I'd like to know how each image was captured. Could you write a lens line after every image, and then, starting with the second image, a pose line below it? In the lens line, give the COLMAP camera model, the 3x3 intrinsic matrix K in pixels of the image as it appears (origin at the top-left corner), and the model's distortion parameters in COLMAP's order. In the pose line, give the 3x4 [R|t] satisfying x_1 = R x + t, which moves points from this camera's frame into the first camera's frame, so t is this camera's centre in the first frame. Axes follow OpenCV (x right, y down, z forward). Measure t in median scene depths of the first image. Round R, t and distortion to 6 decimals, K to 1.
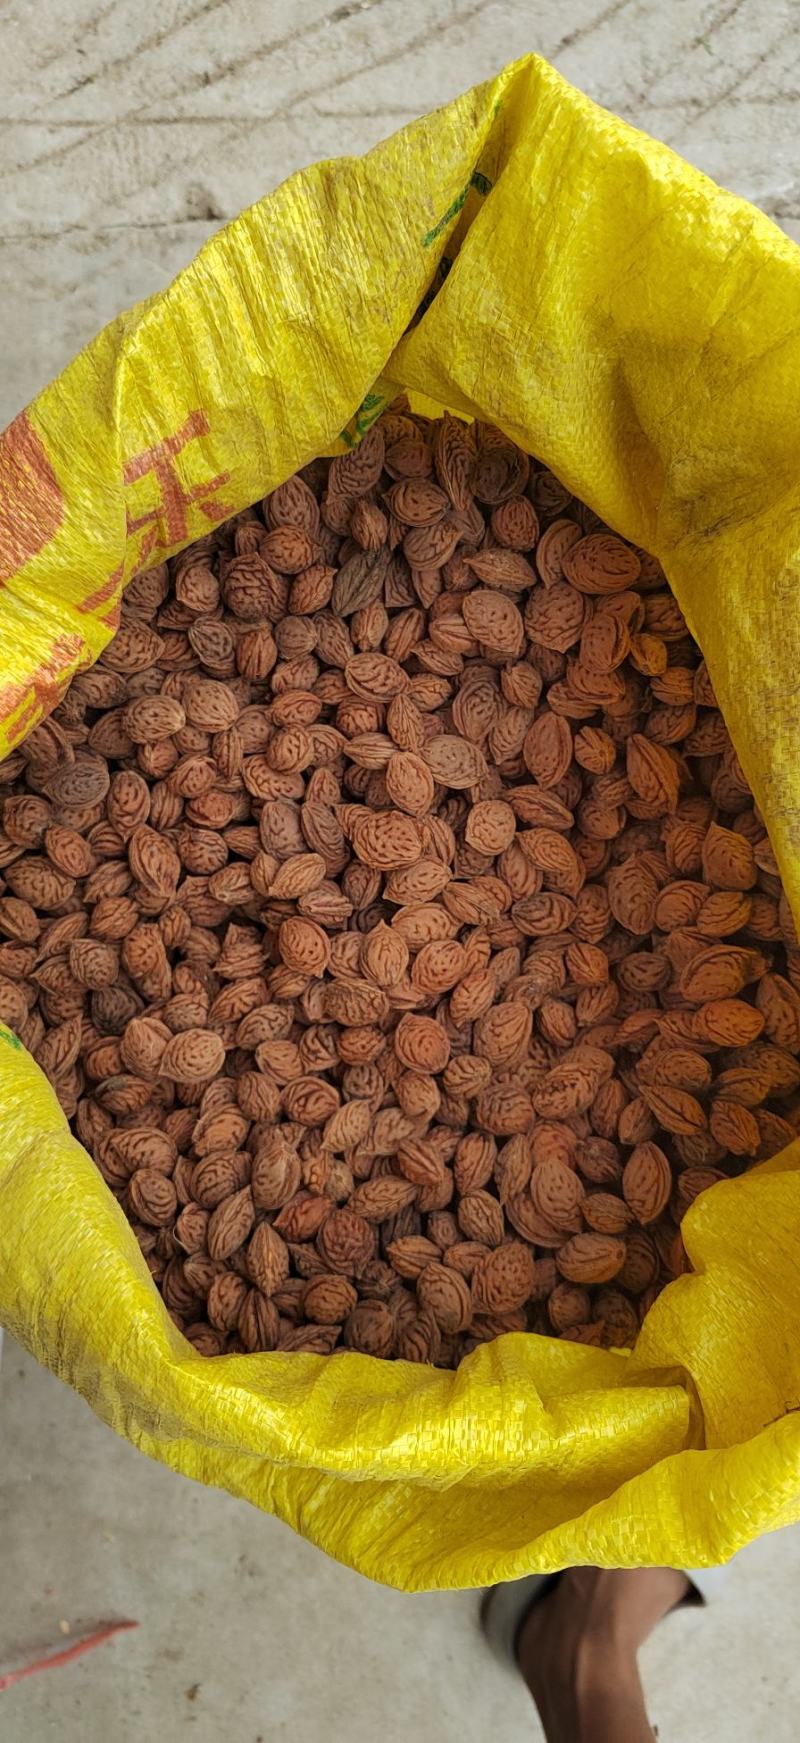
lens RADIAL K [[1675.2, 0, 387.0], [0, 1675.2, 777.3], [0, 0, 1]] dist [0.041412, -0.114751]
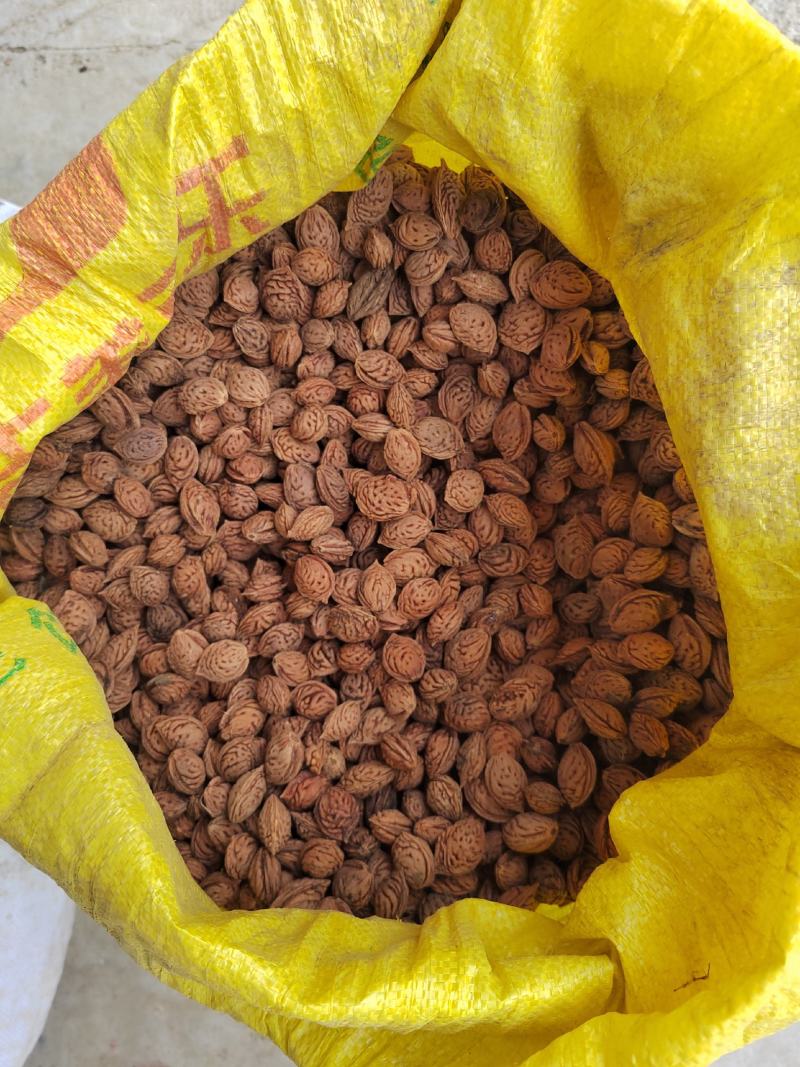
lens RADIAL K [[1086.1, 0, 401.5], [0, 1086.1, 489.0], [0, 0, 1]] dist [0.027366, -0.083349]
pose [[0.999184, 0.039280, 0.009385, 0.006336], [-0.039413, 0.999120, 0.014372, 0.018797], [-0.008812, -0.014730, 0.999853, 0.176613]]
